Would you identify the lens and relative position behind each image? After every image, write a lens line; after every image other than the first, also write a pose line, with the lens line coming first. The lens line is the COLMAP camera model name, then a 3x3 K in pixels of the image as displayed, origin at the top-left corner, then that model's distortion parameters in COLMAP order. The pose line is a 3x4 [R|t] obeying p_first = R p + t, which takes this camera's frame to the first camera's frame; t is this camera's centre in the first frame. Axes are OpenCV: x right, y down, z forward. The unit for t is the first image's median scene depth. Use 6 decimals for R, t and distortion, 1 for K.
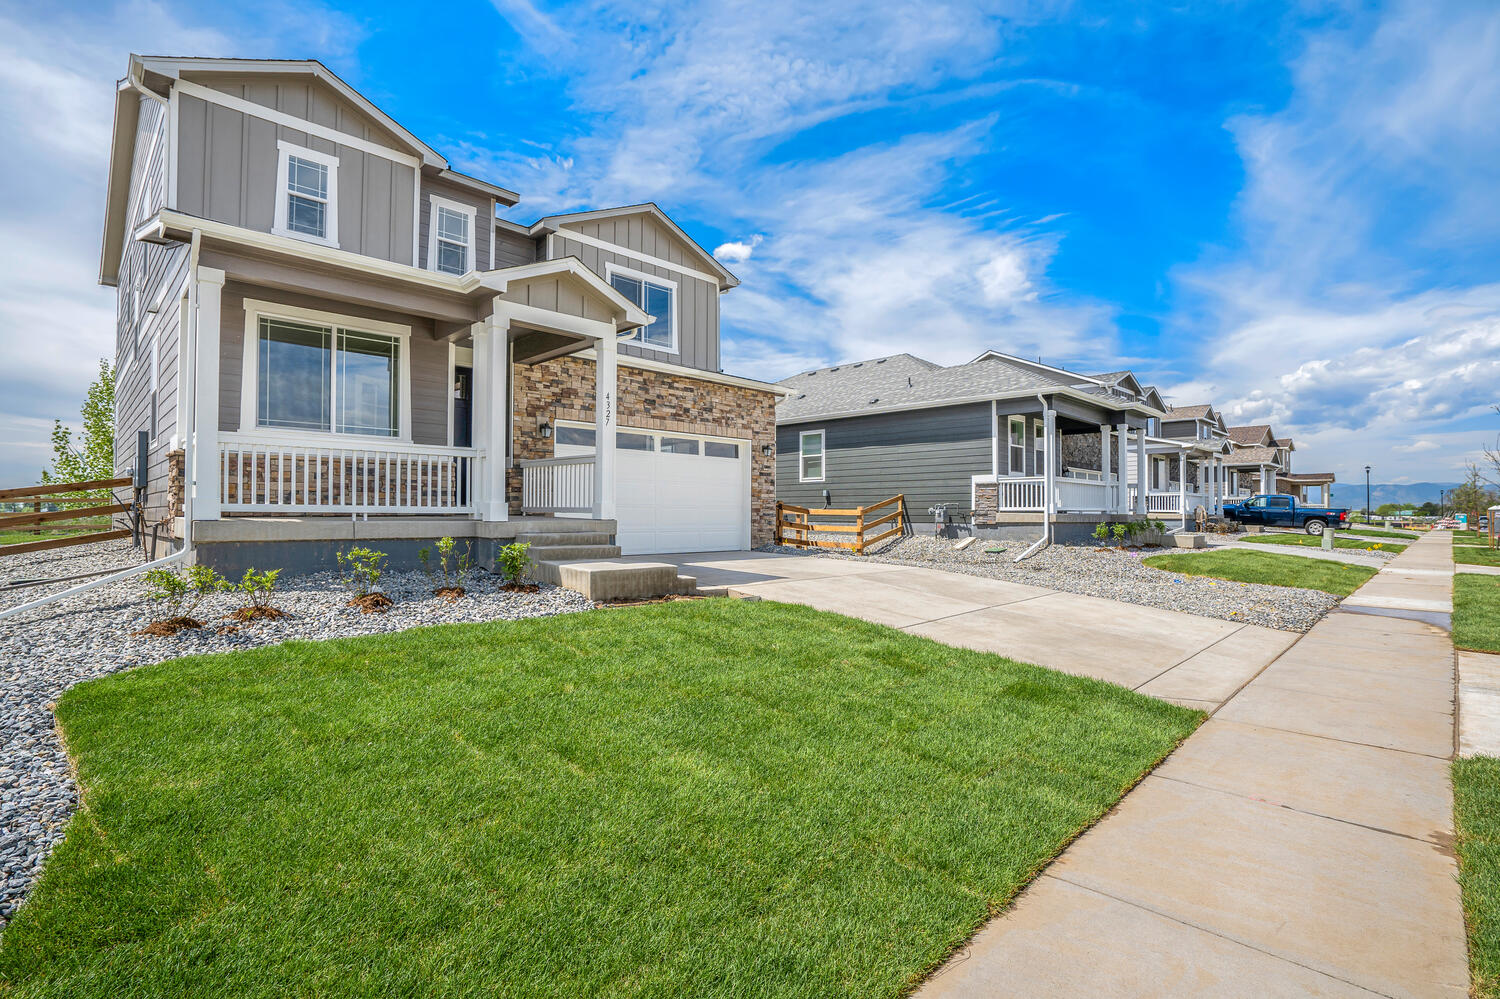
lens RADIAL K [[722.6, 0, 752.3], [0, 722.6, 498.1], [0, 0, 1]] dist [-0.039902, 0.013594]
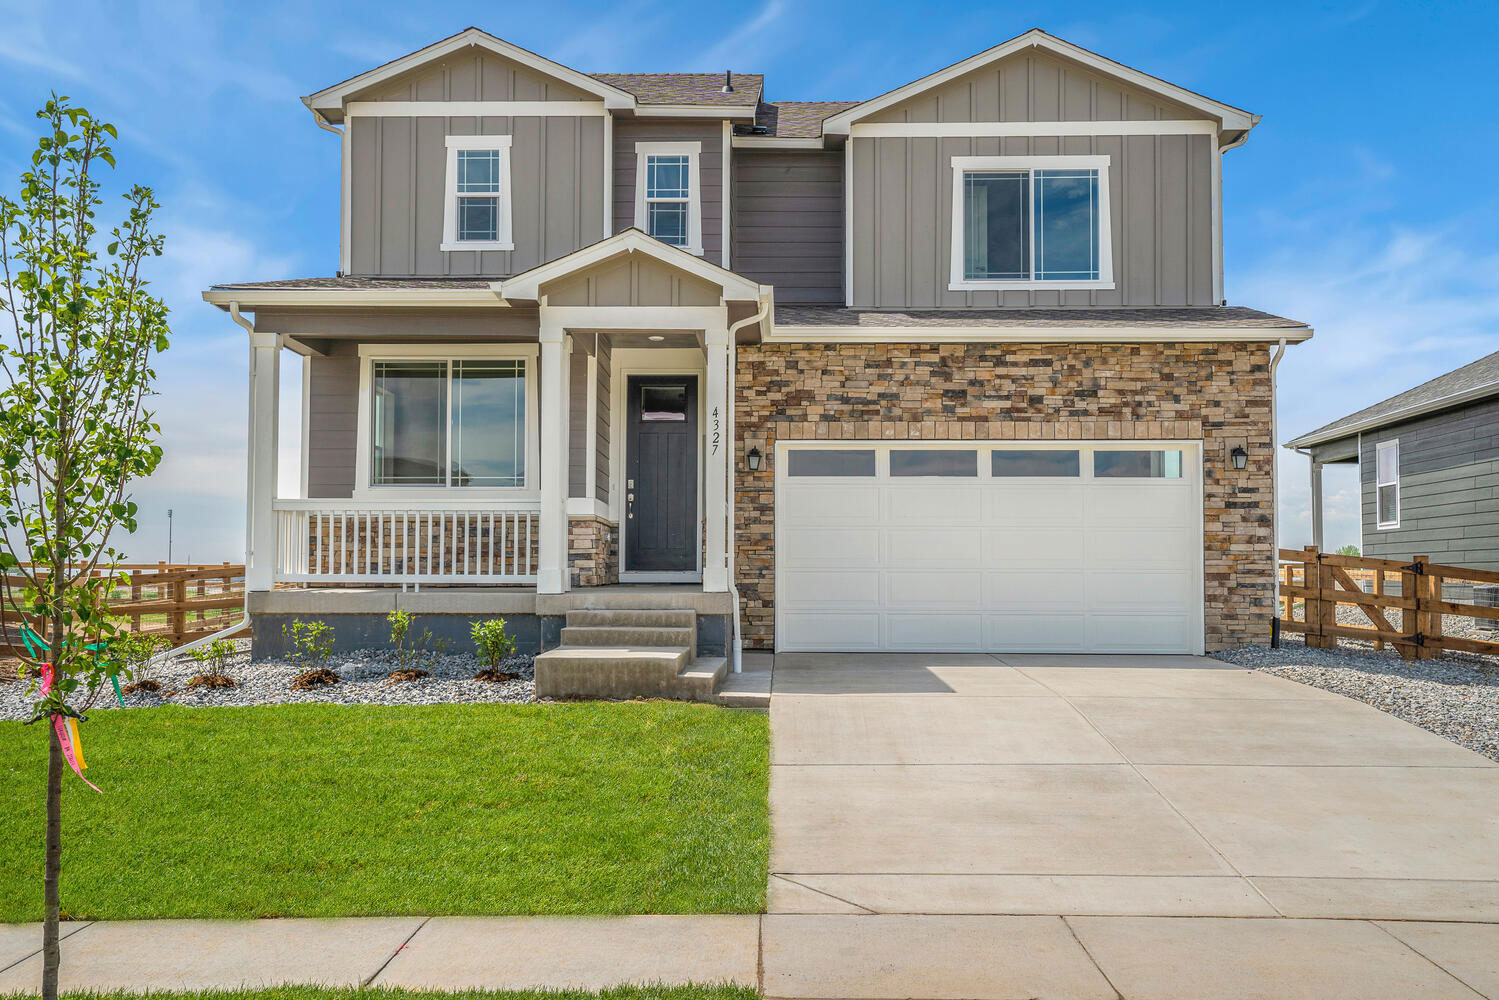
lens RADIAL K [[1525.2, 0, 751.1], [0, 1525.2, 508.6], [0, 0, 1]] dist [0.041213, 0.000000]
pose [[0.684304, -0.037324, -0.728241, 0.727907], [0.016648, 0.999229, -0.035569, 0.002228], [0.729007, 0.012216, 0.684397, 0.026306]]
